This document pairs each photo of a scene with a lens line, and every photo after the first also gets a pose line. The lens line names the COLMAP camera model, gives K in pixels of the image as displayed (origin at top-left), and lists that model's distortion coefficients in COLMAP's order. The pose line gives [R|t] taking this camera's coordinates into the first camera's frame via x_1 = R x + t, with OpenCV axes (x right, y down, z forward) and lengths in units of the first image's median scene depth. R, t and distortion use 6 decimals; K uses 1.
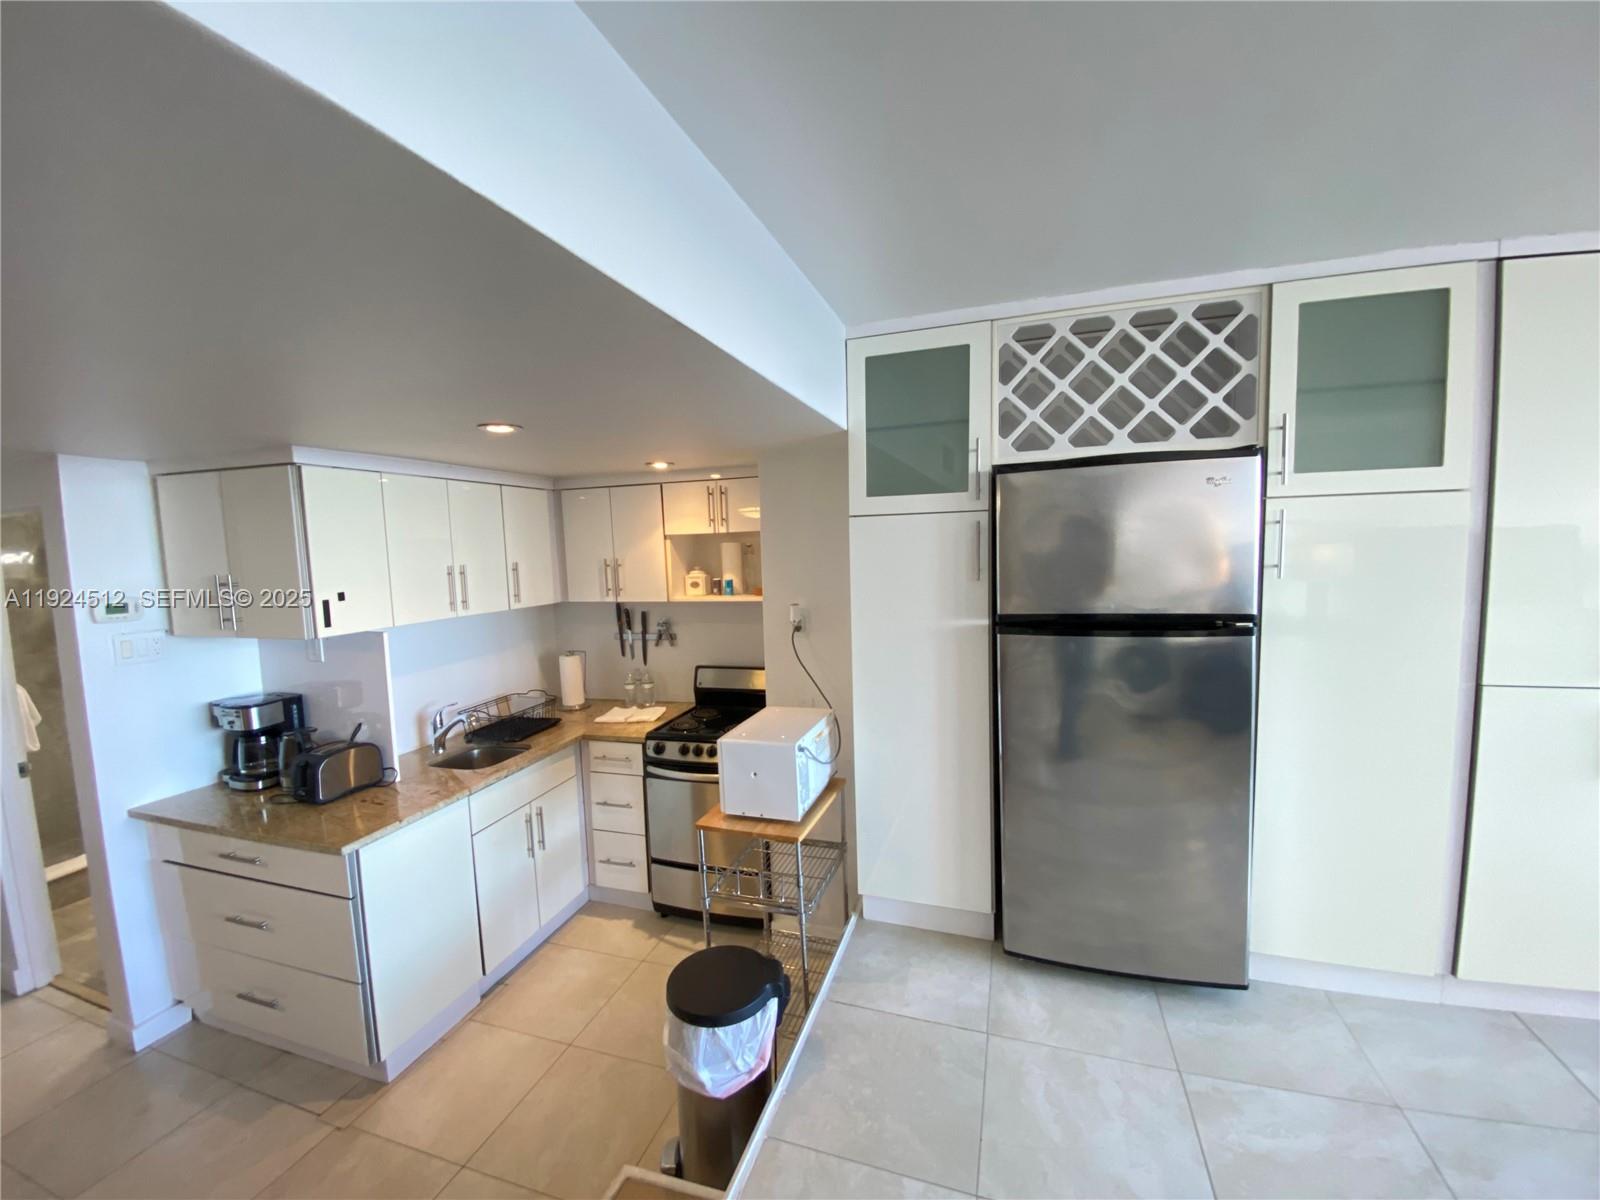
lens RADIAL K [[643.0, 0, 840.3], [0, 643.0, 610.2], [0, 0, 1]] dist [0.000470, -0.013371]
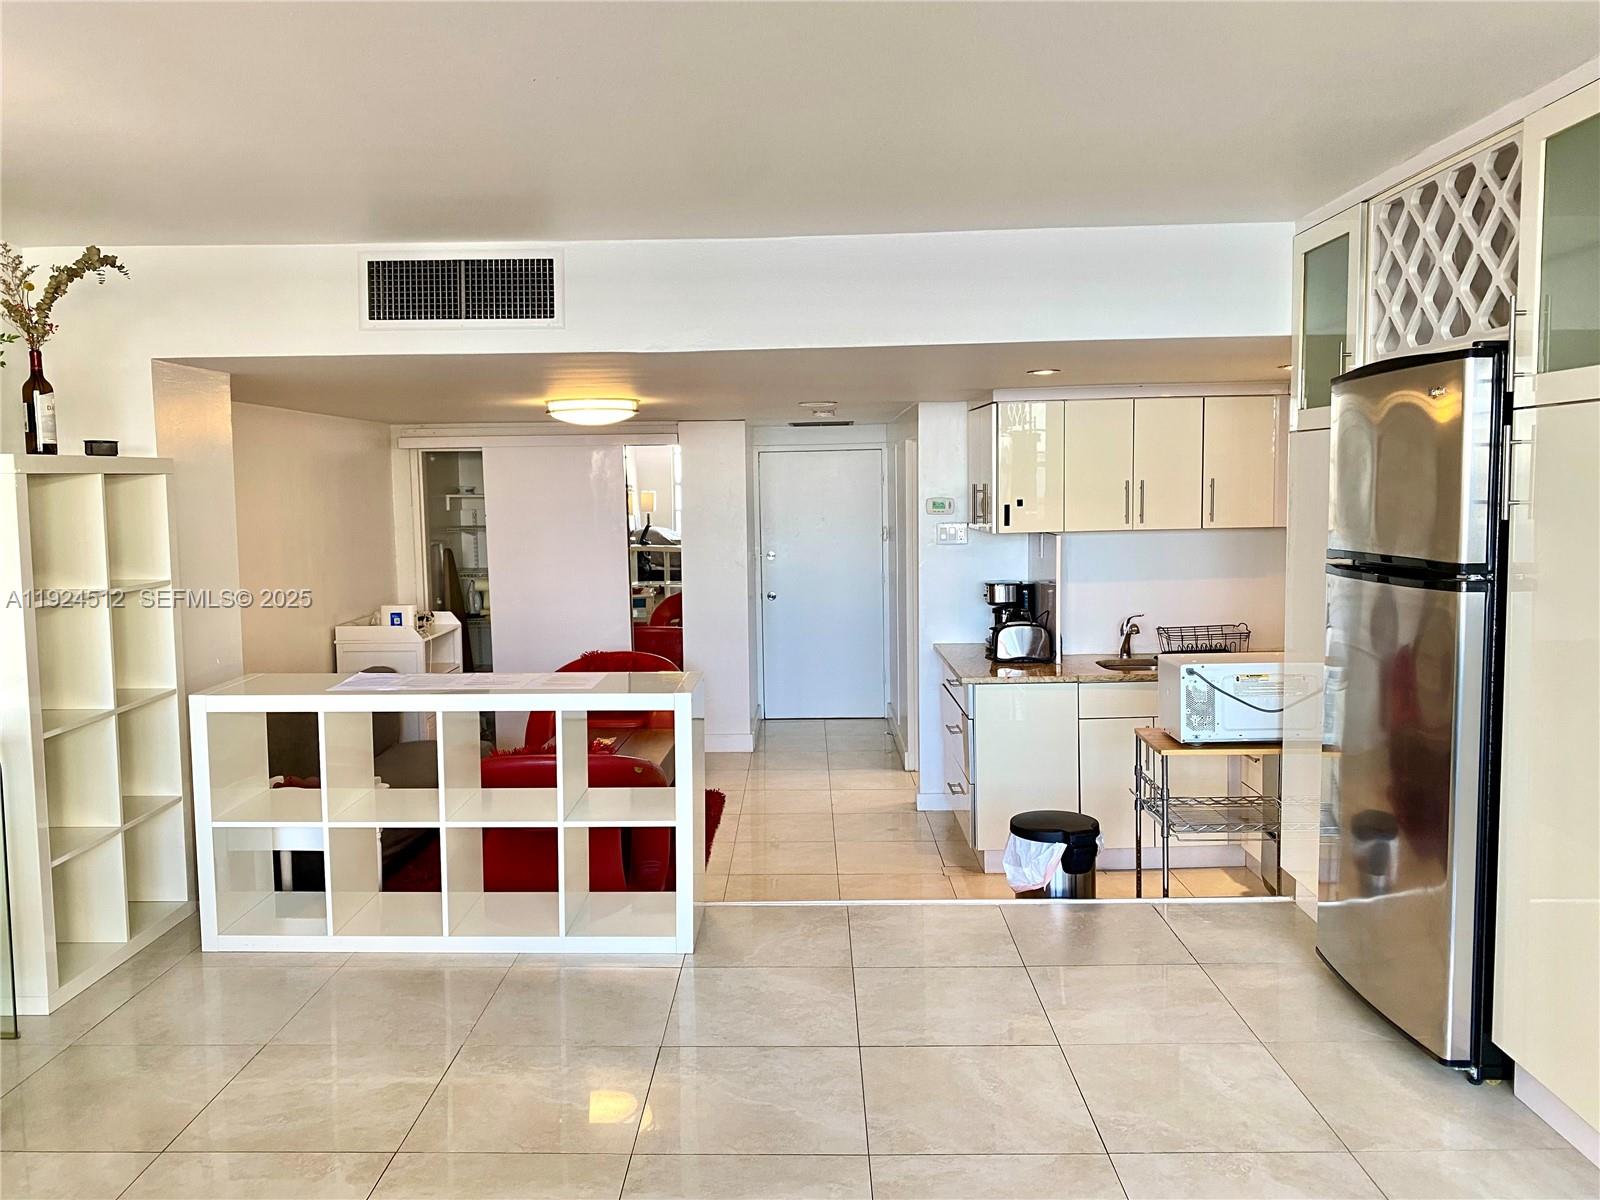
lens RADIAL K [[1225.3, 0, 800.0], [0, 1225.3, 600.0], [0, 0, 1]] dist [-0.006419, 0.001809]
pose [[0.293724, 0.110434, -0.949489, 1.357239], [-0.080491, 0.992634, 0.090552, -0.014027], [0.952495, 0.049828, 0.300450, -0.141492]]
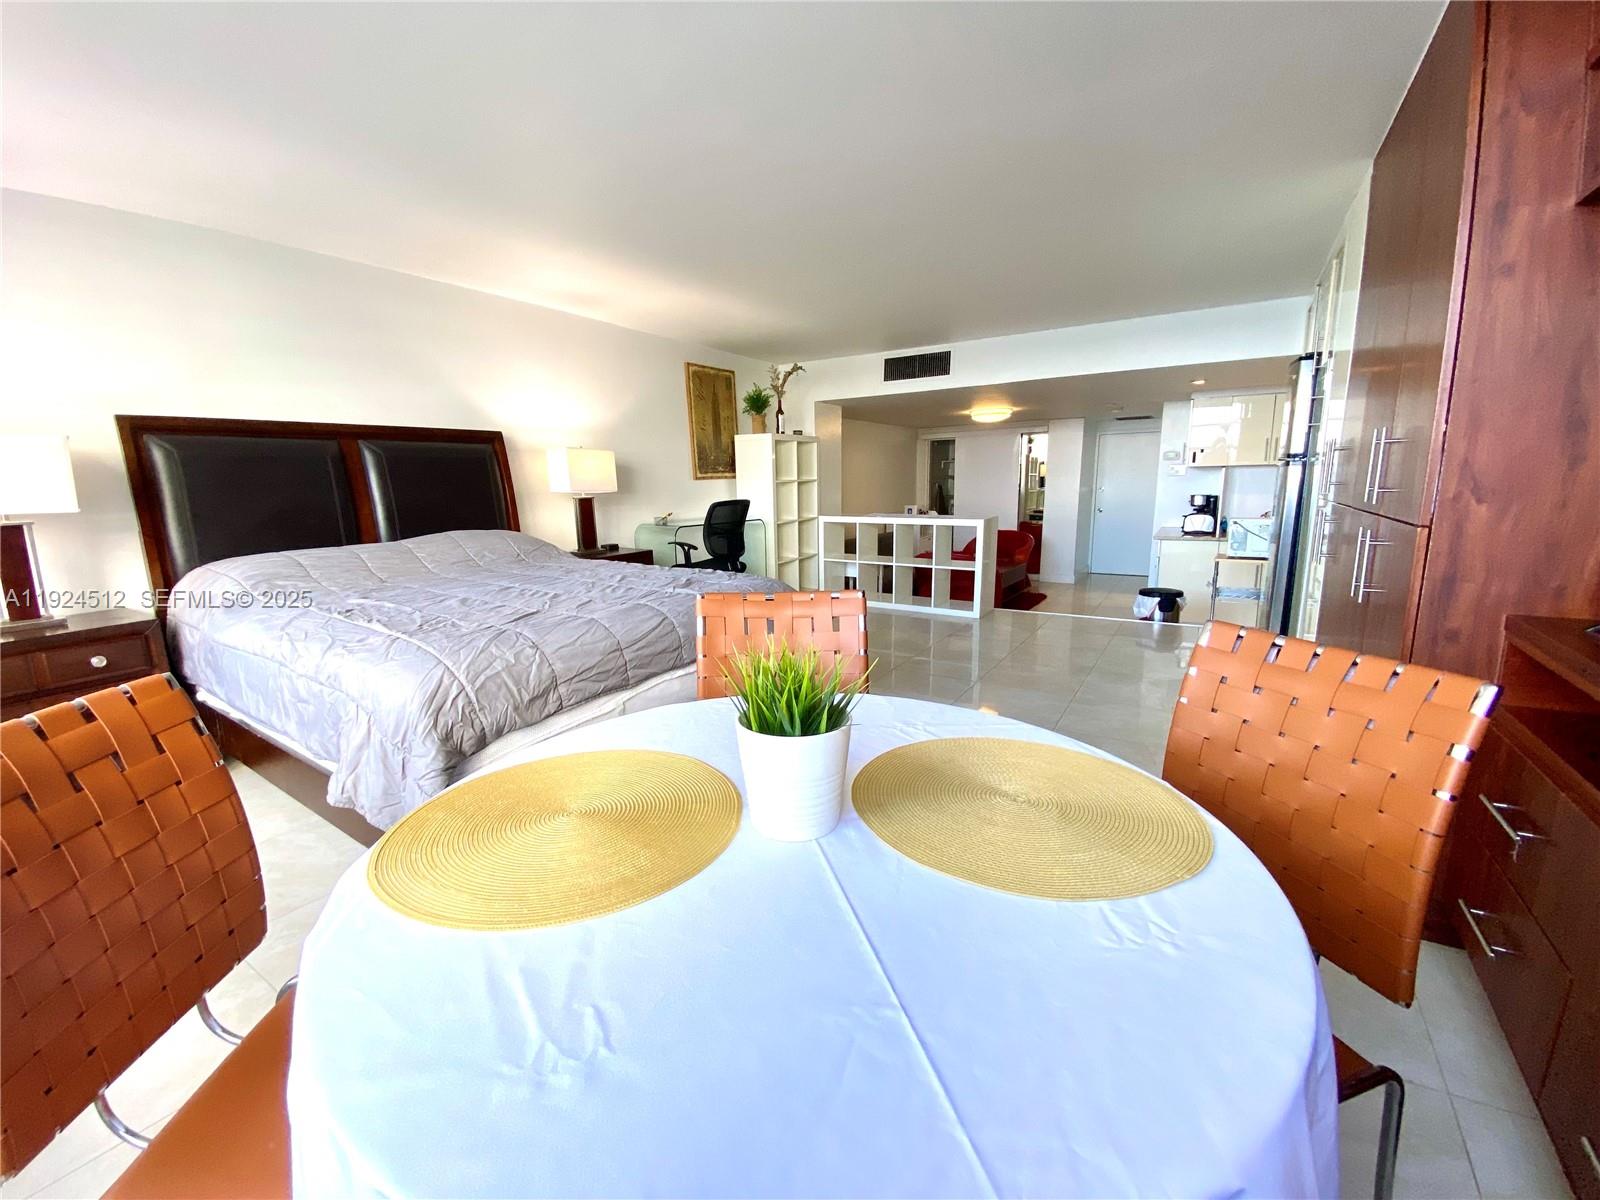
lens RADIAL K [[681.0, 0, 807.3], [0, 681.0, 637.1], [0, 0, 1]] dist [0.002999, -0.006430]
pose [[-0.235225, 0.245316, -0.940473, 2.212987], [-0.063151, 0.961721, 0.266654, 0.058684], [0.969887, 0.122116, -0.210729, 0.144228]]
